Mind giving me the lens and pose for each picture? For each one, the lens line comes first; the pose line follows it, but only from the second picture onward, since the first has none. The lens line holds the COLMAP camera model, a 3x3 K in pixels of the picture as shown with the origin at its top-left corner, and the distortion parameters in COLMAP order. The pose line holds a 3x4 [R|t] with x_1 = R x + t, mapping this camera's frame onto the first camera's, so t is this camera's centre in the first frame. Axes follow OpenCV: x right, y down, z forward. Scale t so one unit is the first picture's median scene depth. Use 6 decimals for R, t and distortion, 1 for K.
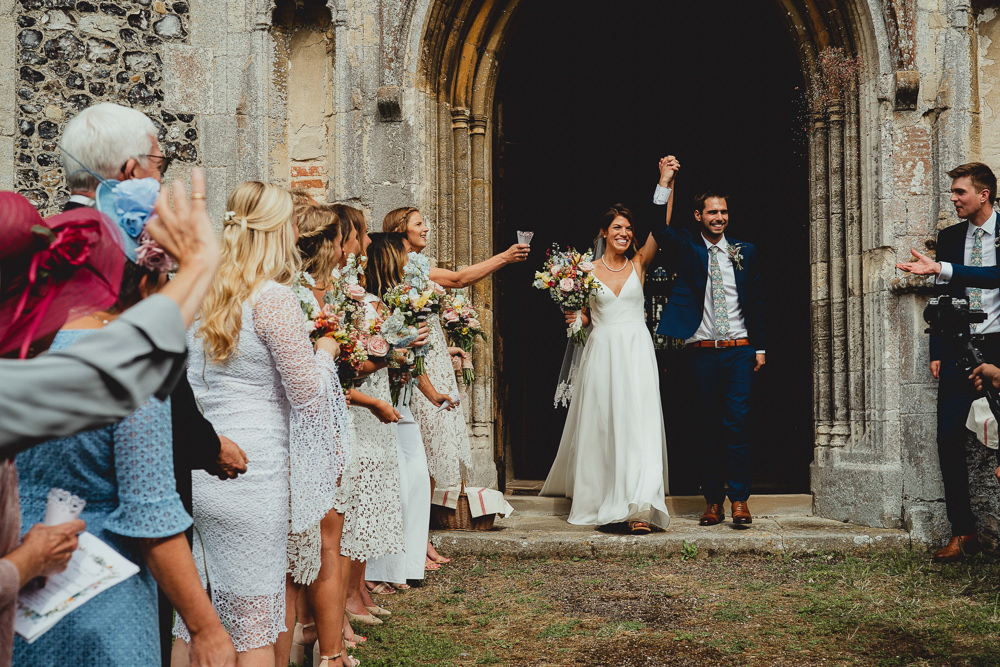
lens RADIAL K [[1548.6, 0, 500.0], [0, 1548.6, 333.5], [0, 0, 1]] dist [0.001935, 0.039186]
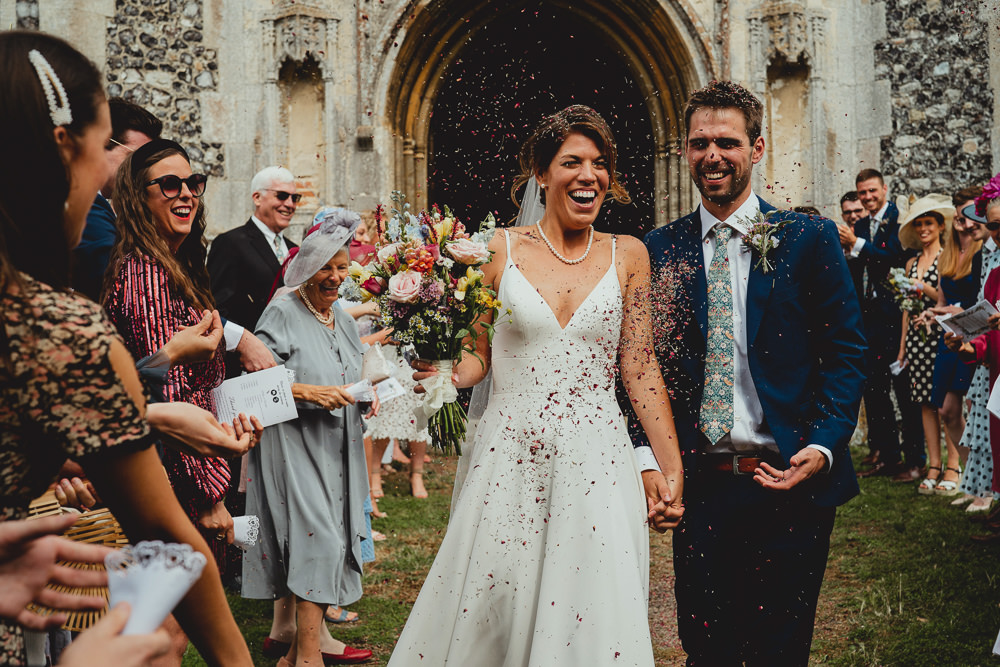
lens RADIAL K [[1548.6, 0, 500.0], [0, 1548.6, 333.5], [0, 0, 1]] dist [0.001935, 0.039186]
pose [[0.993055, 0.000472, 0.117654, -0.114621], [-0.001199, 0.999981, 0.006109, 0.020263], [-0.117649, -0.006207, 0.993036, -0.410612]]
